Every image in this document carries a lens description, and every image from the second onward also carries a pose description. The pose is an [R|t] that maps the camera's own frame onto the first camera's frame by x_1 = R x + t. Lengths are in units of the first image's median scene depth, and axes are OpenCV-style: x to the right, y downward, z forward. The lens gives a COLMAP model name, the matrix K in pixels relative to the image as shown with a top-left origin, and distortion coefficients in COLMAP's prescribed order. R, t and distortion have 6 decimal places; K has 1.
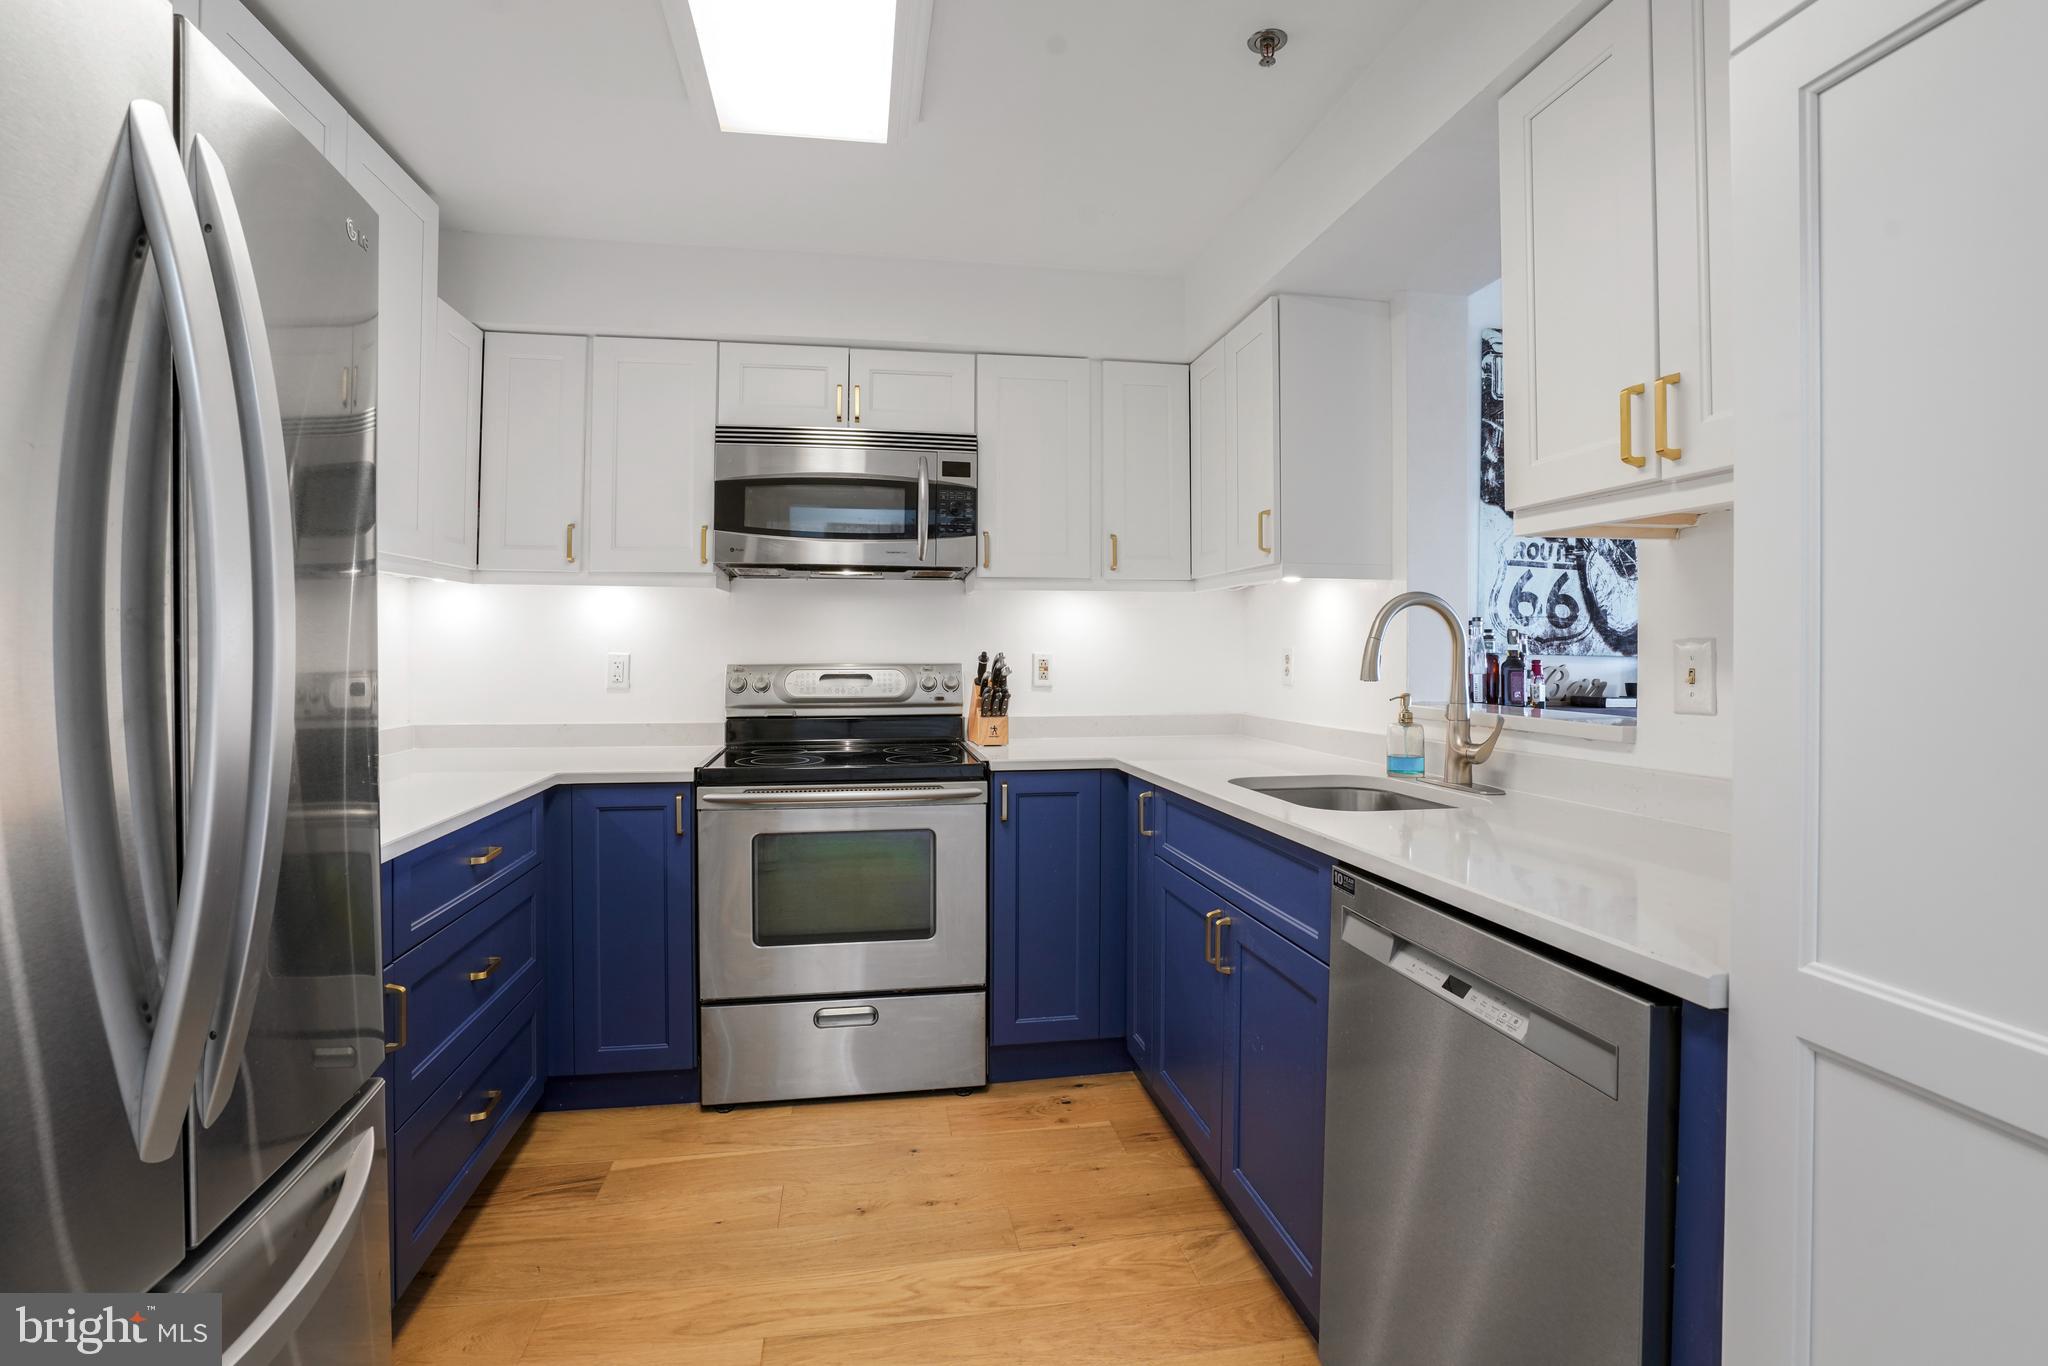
lens RADIAL K [[966.9, 0, 1024.0], [0, 966.9, 683.0], [0, 0, 1]] dist [0.000335, 0.000244]
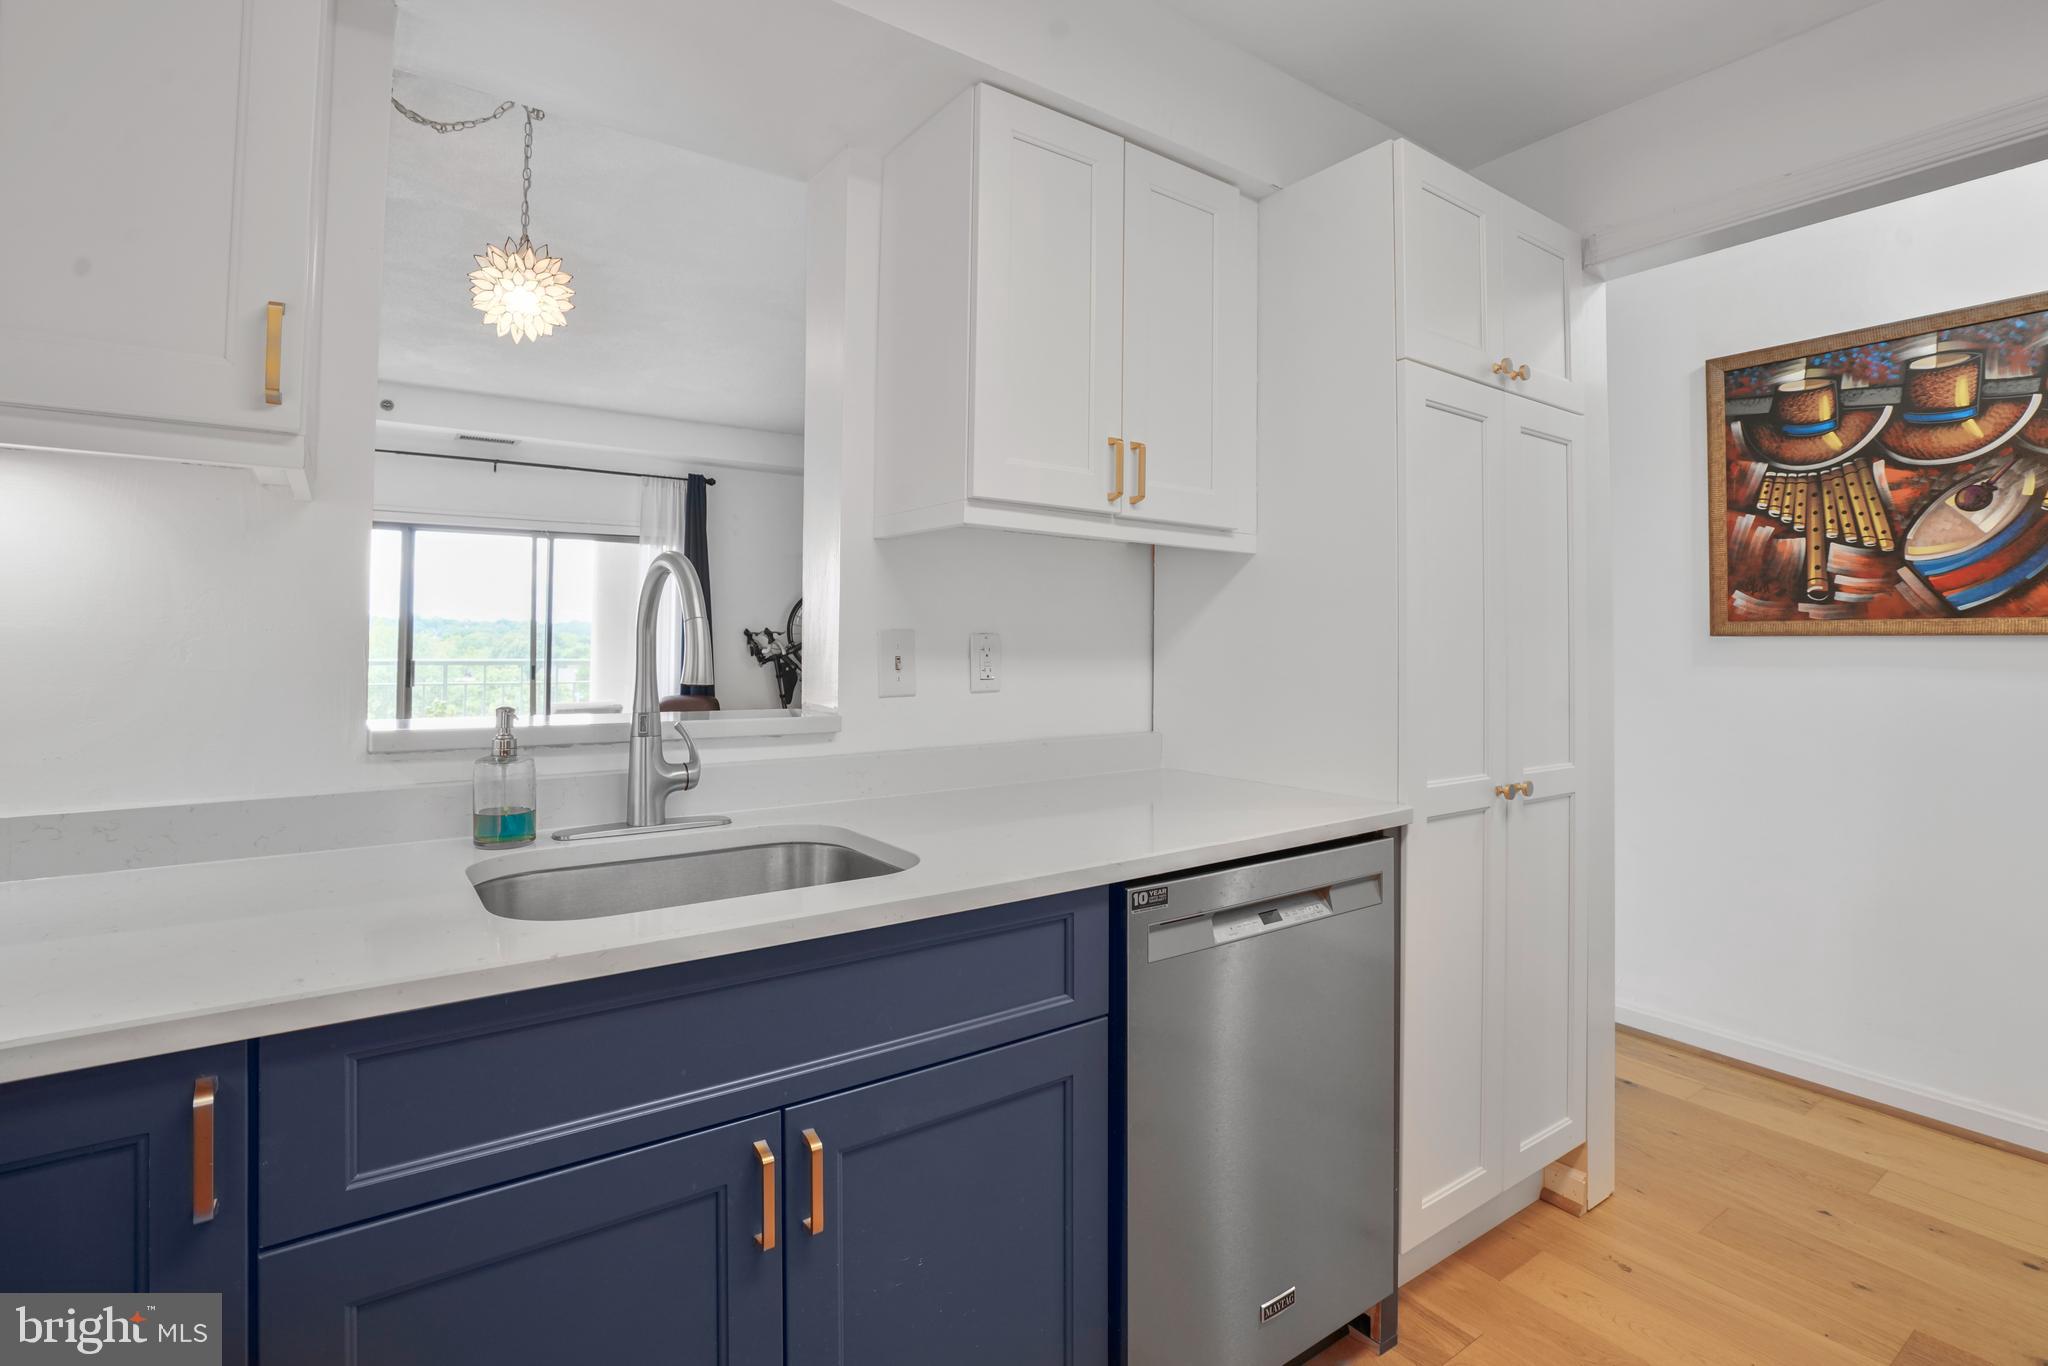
lens RADIAL K [[963.2, 0, 1025.9], [0, 963.2, 626.3], [0, 0, 1]] dist [-0.000144, 0.000029]
pose [[-0.432982, 0.006238, 0.901381, -0.400566], [0.019567, 0.999805, 0.002479, -0.050663], [-0.901190, 0.018710, -0.433020, 1.360828]]
